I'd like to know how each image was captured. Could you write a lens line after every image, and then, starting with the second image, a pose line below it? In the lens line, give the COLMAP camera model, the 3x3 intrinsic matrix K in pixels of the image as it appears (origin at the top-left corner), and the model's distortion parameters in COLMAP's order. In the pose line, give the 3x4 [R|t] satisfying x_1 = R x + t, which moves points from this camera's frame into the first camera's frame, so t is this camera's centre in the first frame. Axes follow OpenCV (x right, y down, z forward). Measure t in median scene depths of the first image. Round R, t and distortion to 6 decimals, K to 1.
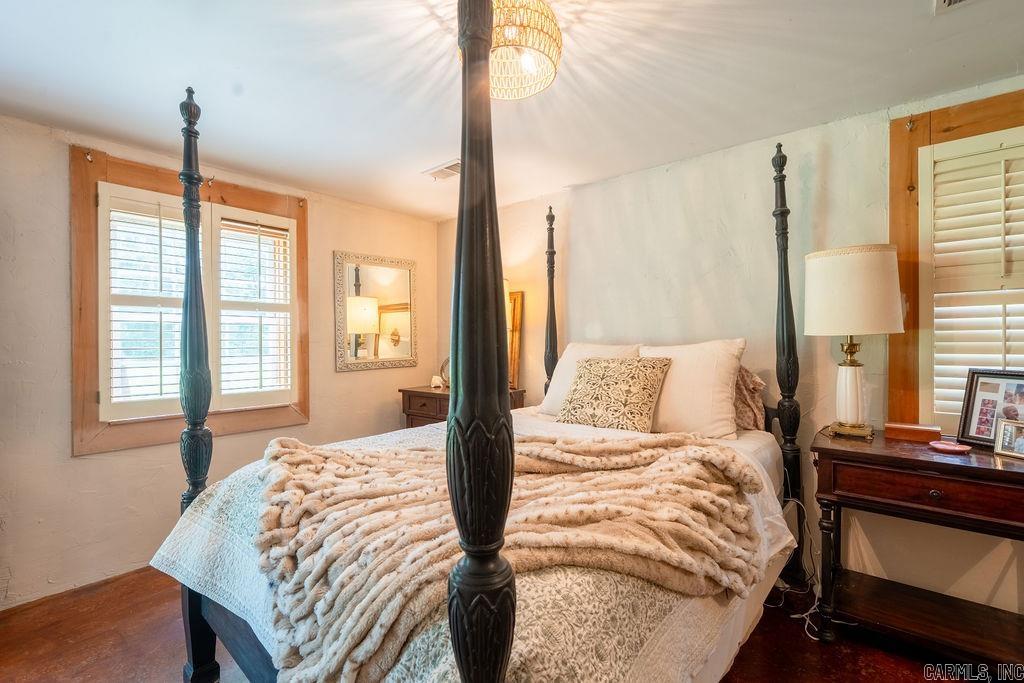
lens RADIAL K [[458.2, 0, 512.0], [0, 458.2, 341.5], [0, 0, 1]] dist [-0.006156, -0.000491]
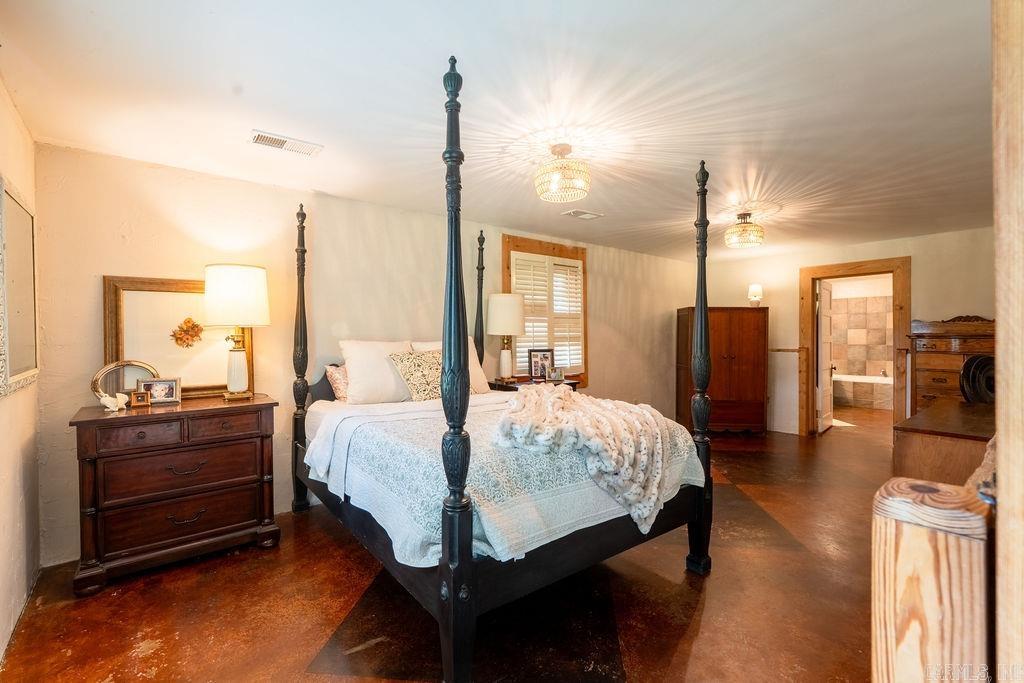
lens RADIAL K [[458.2, 0, 512.0], [0, 458.2, 341.5], [0, 0, 1]] dist [-0.006156, -0.000491]
pose [[0.186255, -0.004770, 0.982490, -1.309772], [0.013074, 0.999912, 0.002377, 0.011887], [-0.982414, 0.012402, 0.186301, 0.592501]]
